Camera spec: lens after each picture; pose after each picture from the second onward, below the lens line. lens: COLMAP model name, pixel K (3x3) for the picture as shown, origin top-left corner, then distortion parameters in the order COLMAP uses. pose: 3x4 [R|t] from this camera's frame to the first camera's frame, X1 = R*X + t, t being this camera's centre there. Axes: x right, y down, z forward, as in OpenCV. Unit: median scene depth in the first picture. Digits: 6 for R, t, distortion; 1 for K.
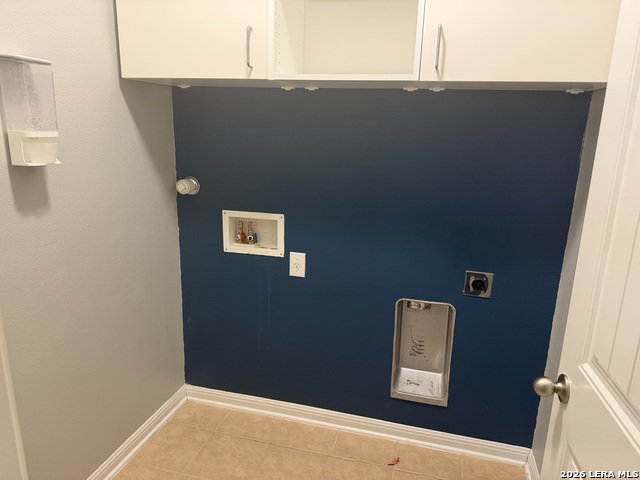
lens RADIAL K [[459.9, 0, 319.2], [0, 459.9, 242.9], [0, 0, 1]] dist [0.084980, -0.117798]
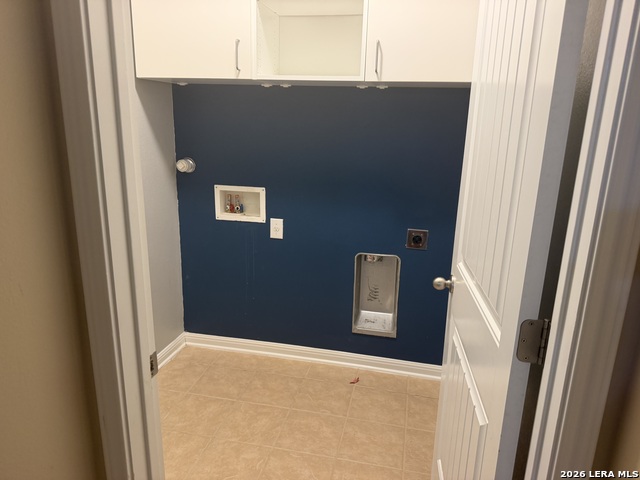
lens RADIAL K [[459.9, 0, 319.2], [0, 459.9, 242.9], [0, 0, 1]] dist [0.084980, -0.117798]
pose [[0.998833, -0.013173, 0.046466, 0.009294], [0.012752, 0.999875, 0.009361, 0.076142], [-0.046583, -0.008757, 0.998876, -0.244539]]
